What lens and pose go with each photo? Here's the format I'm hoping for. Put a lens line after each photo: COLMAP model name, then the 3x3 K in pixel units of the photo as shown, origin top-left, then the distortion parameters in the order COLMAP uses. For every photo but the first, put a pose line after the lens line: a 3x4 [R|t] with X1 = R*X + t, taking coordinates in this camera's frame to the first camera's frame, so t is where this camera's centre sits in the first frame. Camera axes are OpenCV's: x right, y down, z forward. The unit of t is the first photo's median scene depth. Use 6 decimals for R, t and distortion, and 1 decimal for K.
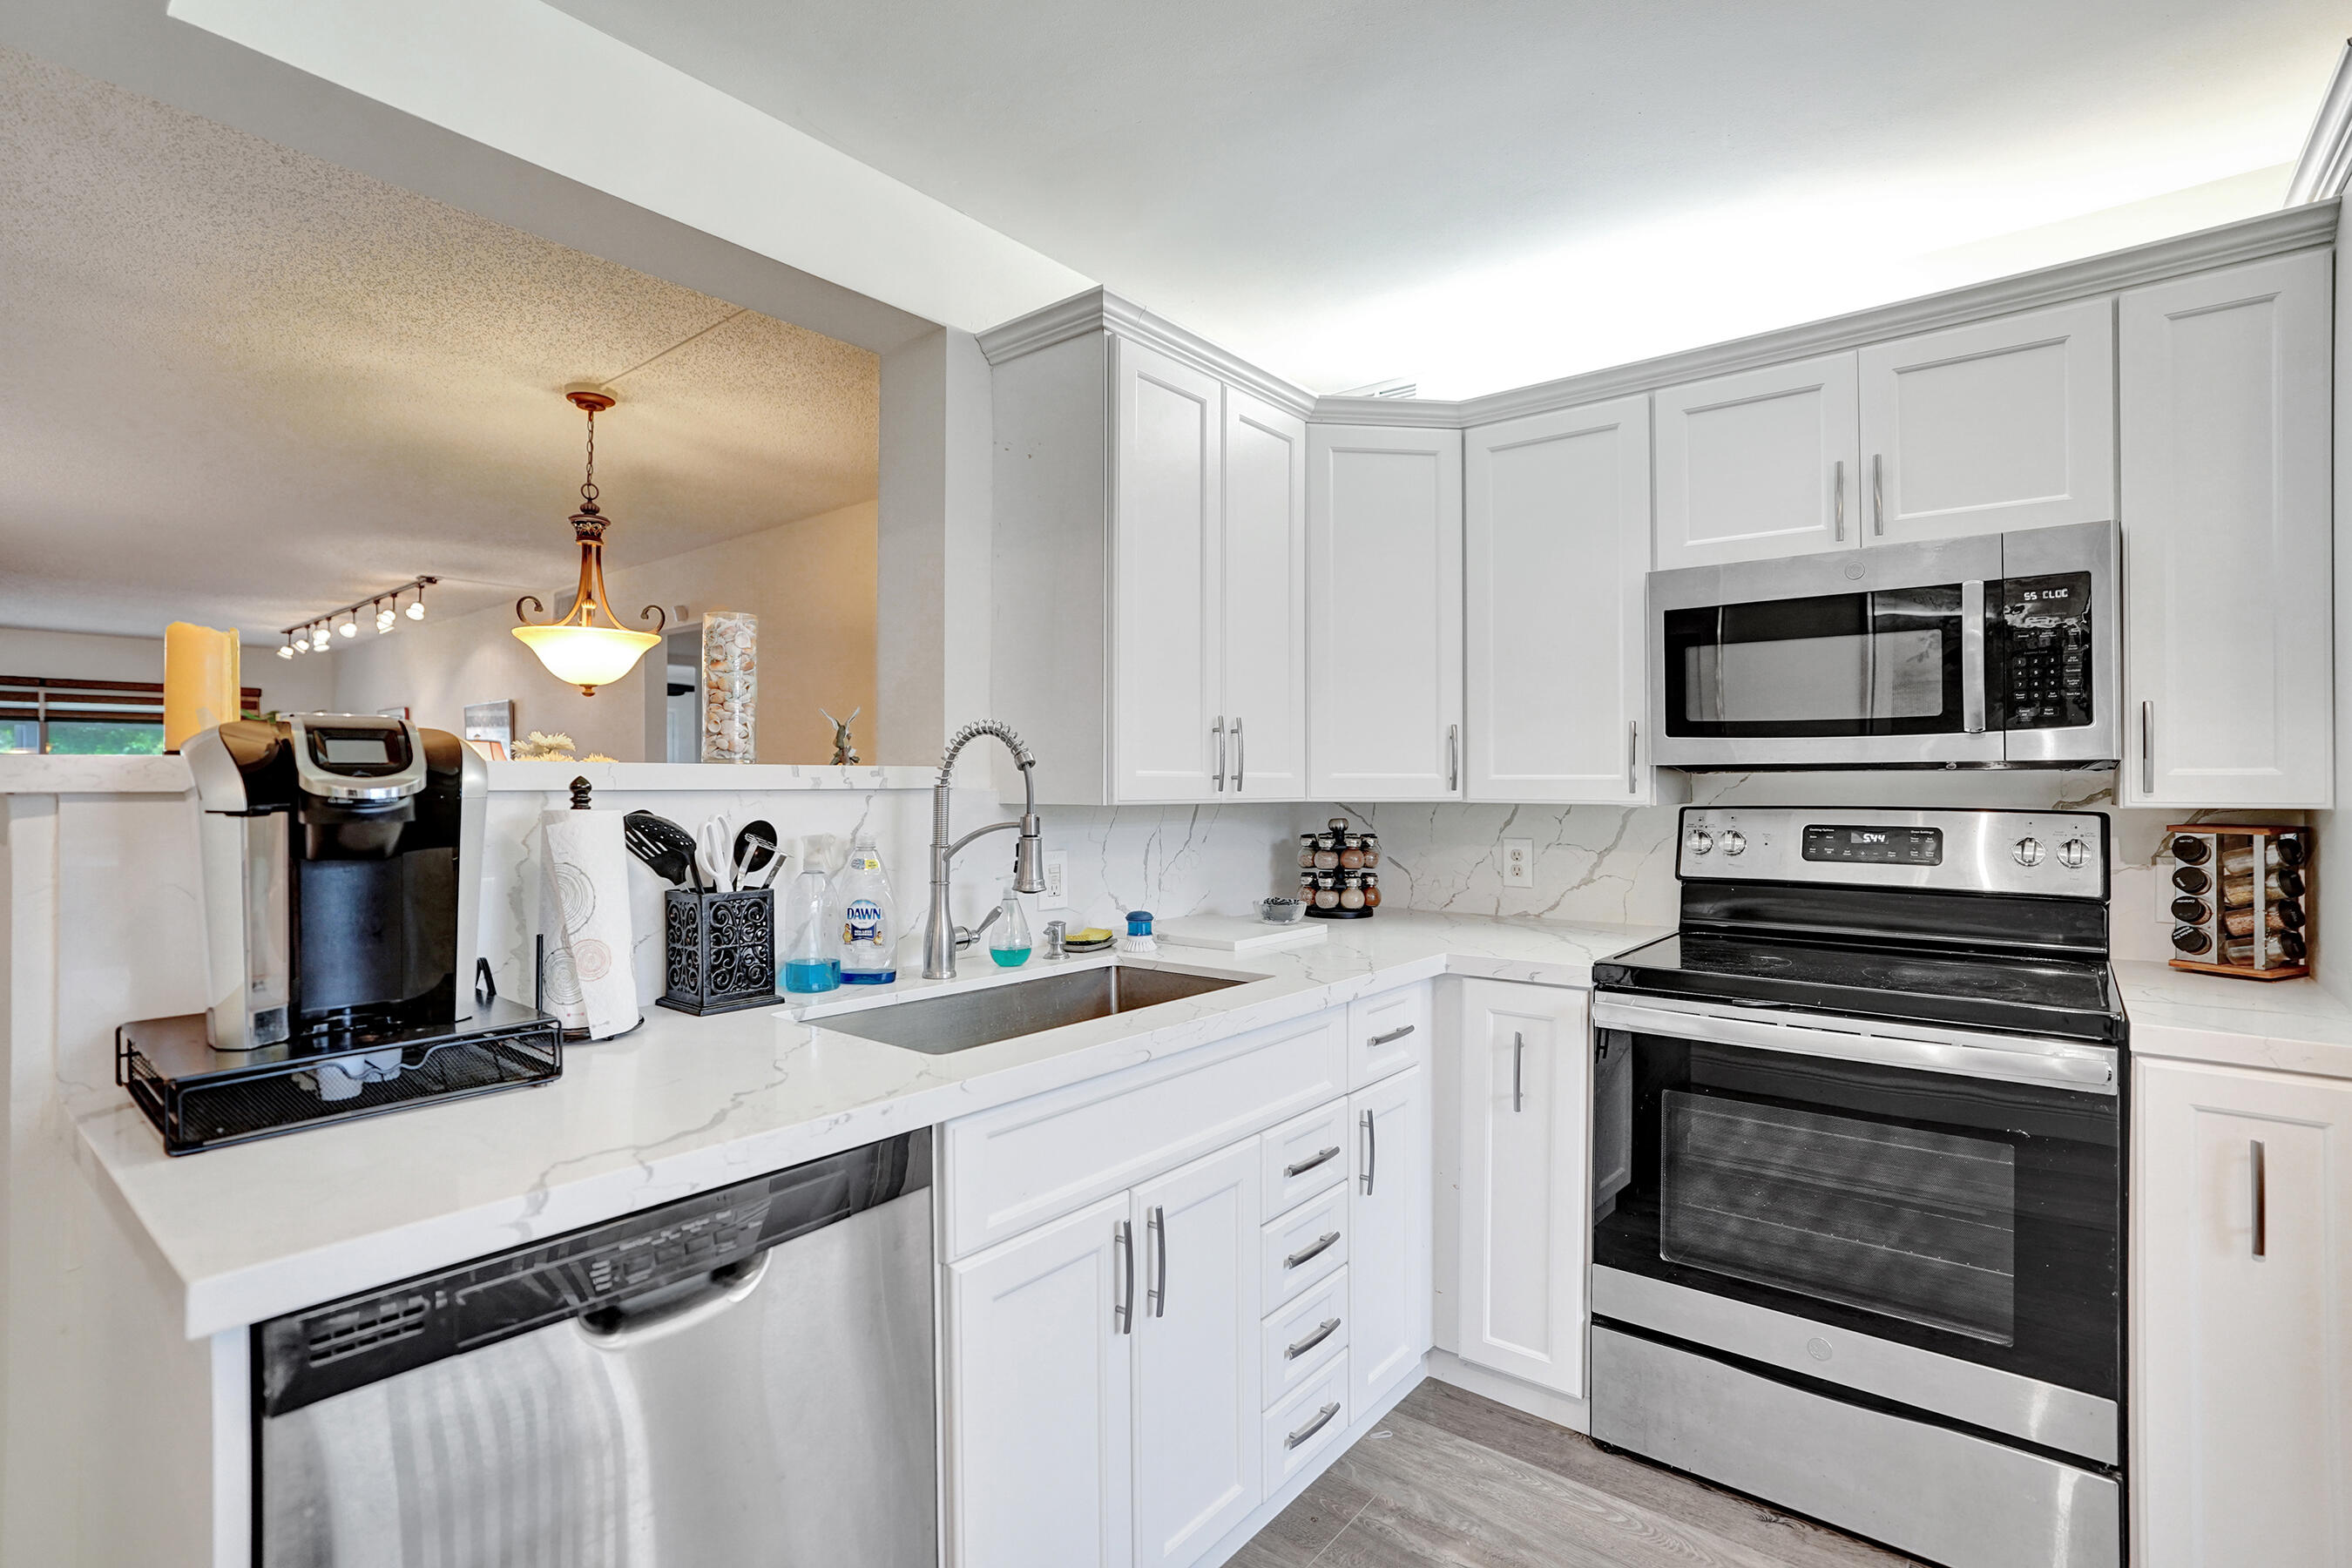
lens RADIAL K [[1103.9, 0, 1183.4], [0, 1103.9, 778.6], [0, 0, 1]] dist [-0.056043, 0.026842]
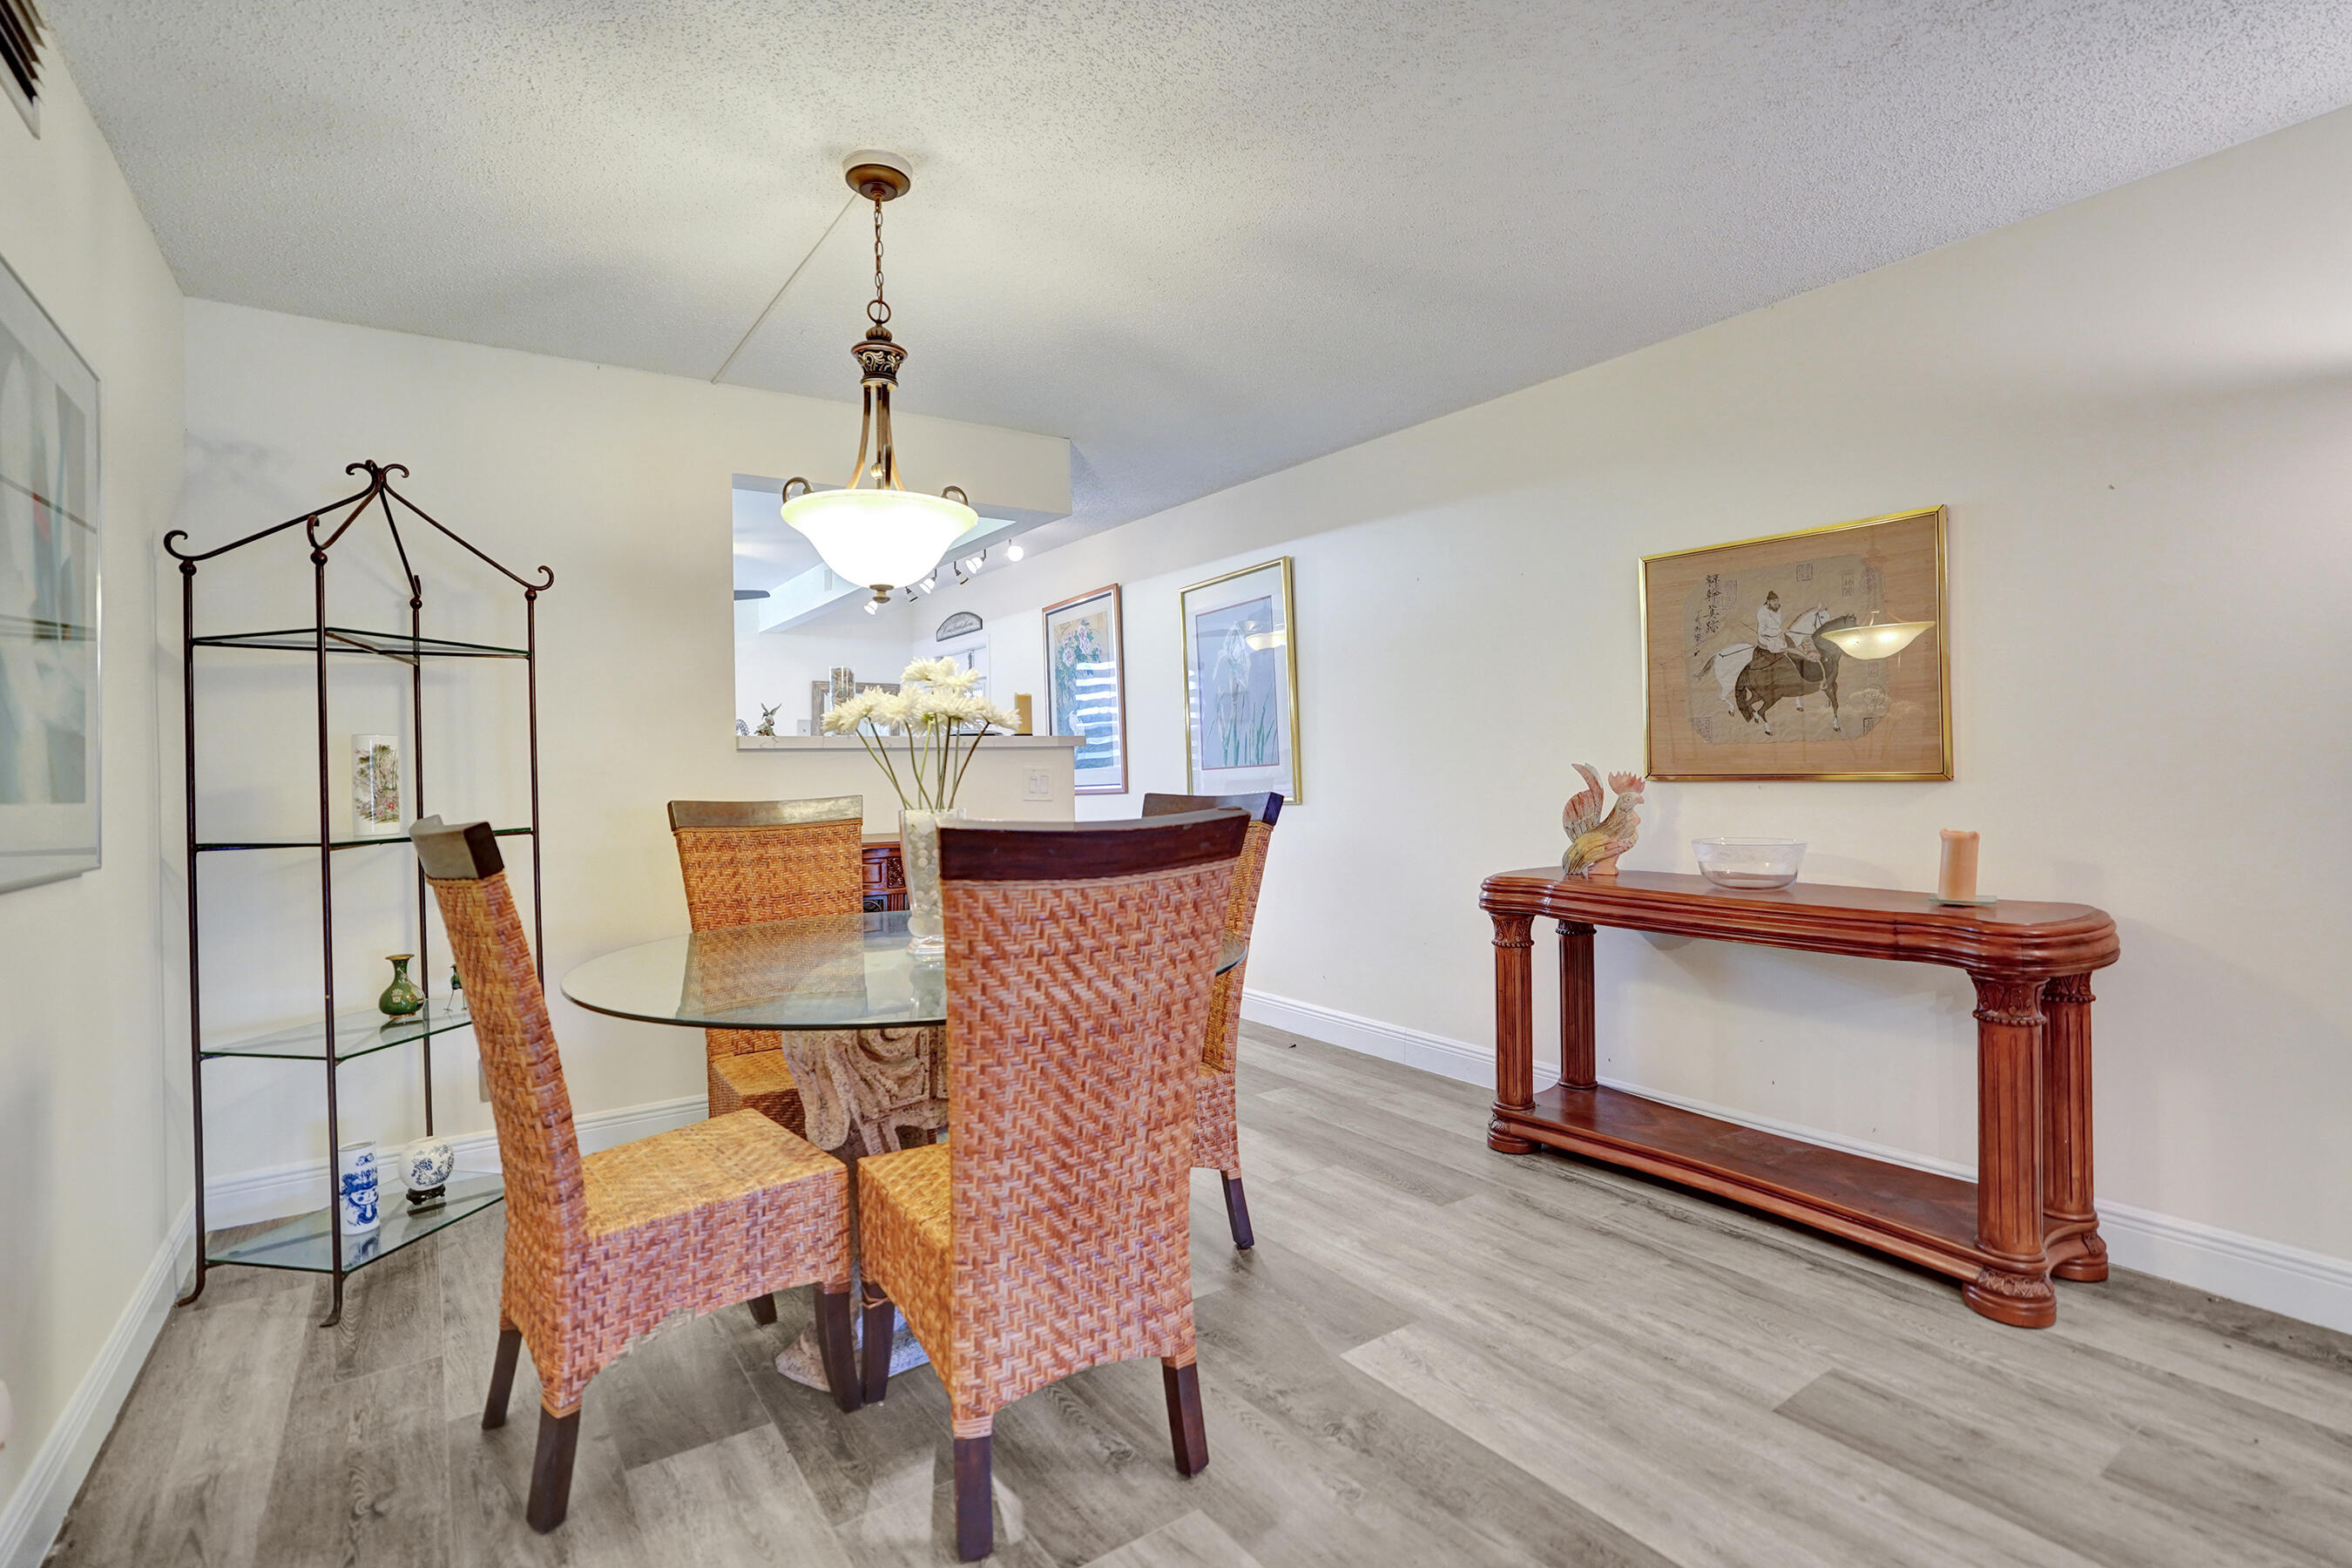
lens RADIAL K [[1103.9, 0, 1183.4], [0, 1103.9, 778.6], [0, 0, 1]] dist [-0.056043, 0.026842]
pose [[-0.959605, 0.013253, 0.281039, -1.466483], [0.016336, 0.999829, 0.008631, 0.055010], [-0.280877, 0.012873, -0.959657, 2.556142]]
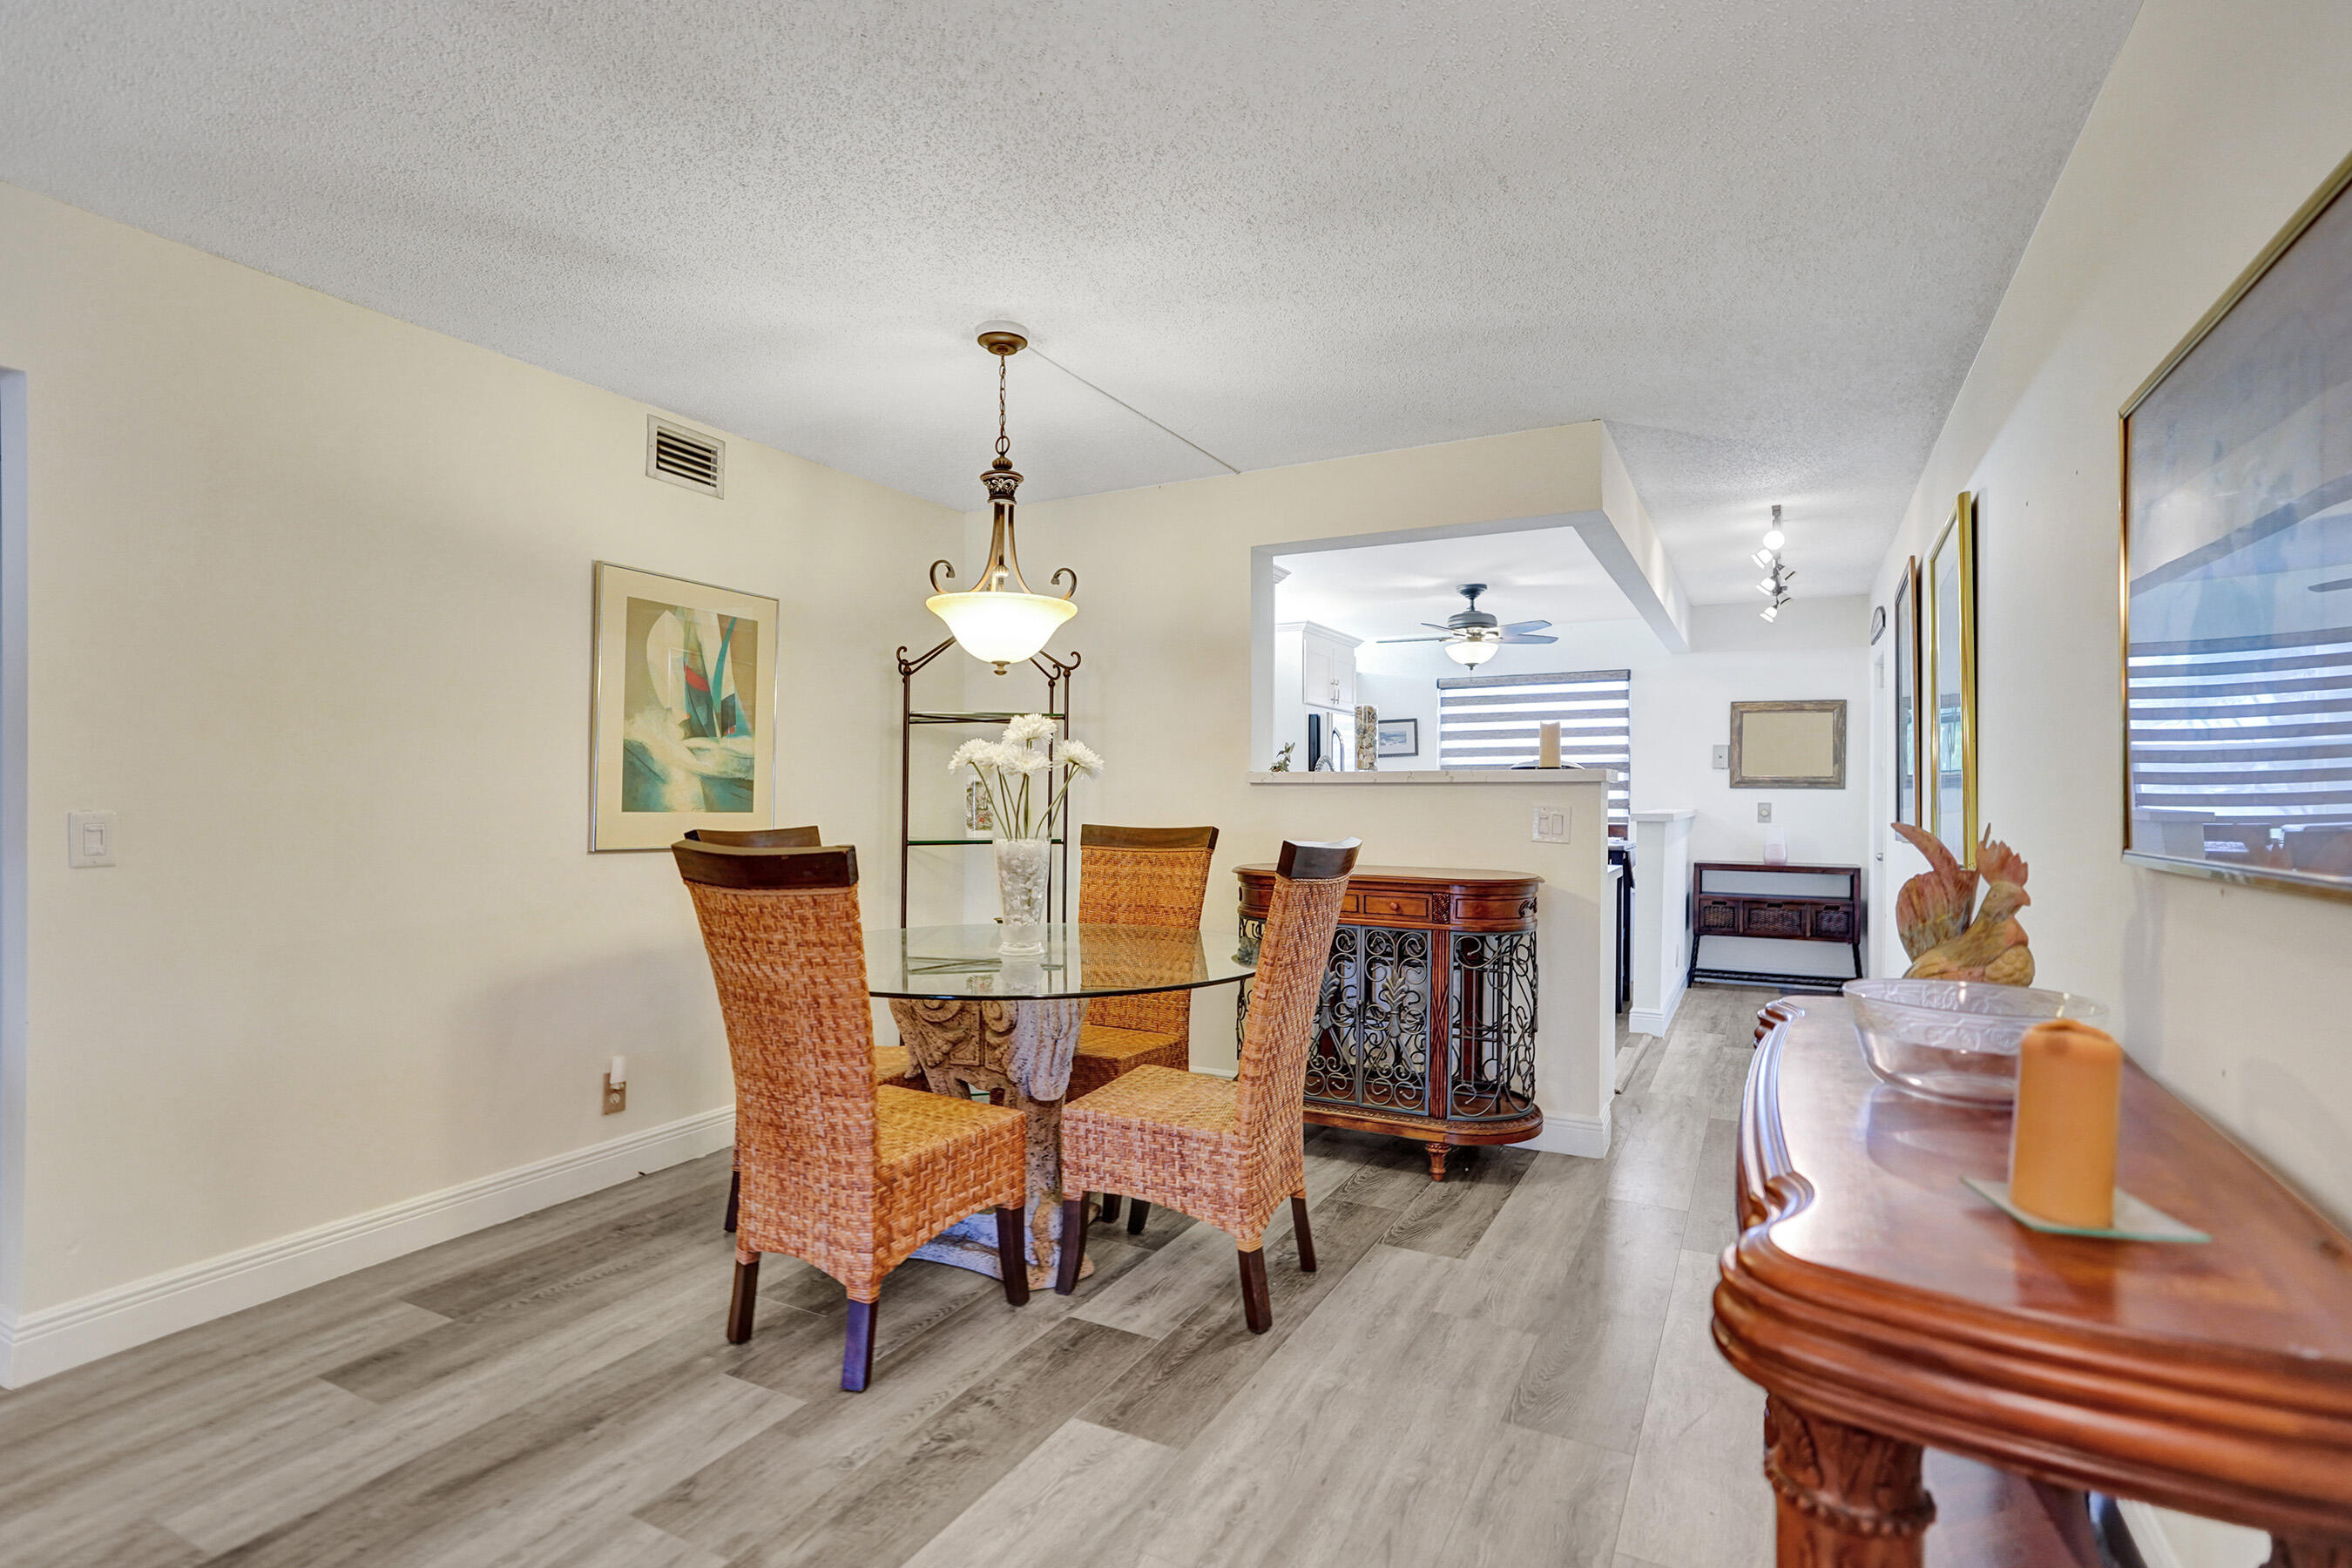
lens RADIAL K [[1148.2, 0, 1176.2], [0, 1148.2, 805.8], [0, 0, 1]] dist [-0.020777, 0.000208]
pose [[-0.188474, -0.008145, 0.982044, -2.366743], [-0.004975, 0.999961, 0.007339, 0.038623], [-0.982066, -0.003502, -0.188508, 1.633023]]
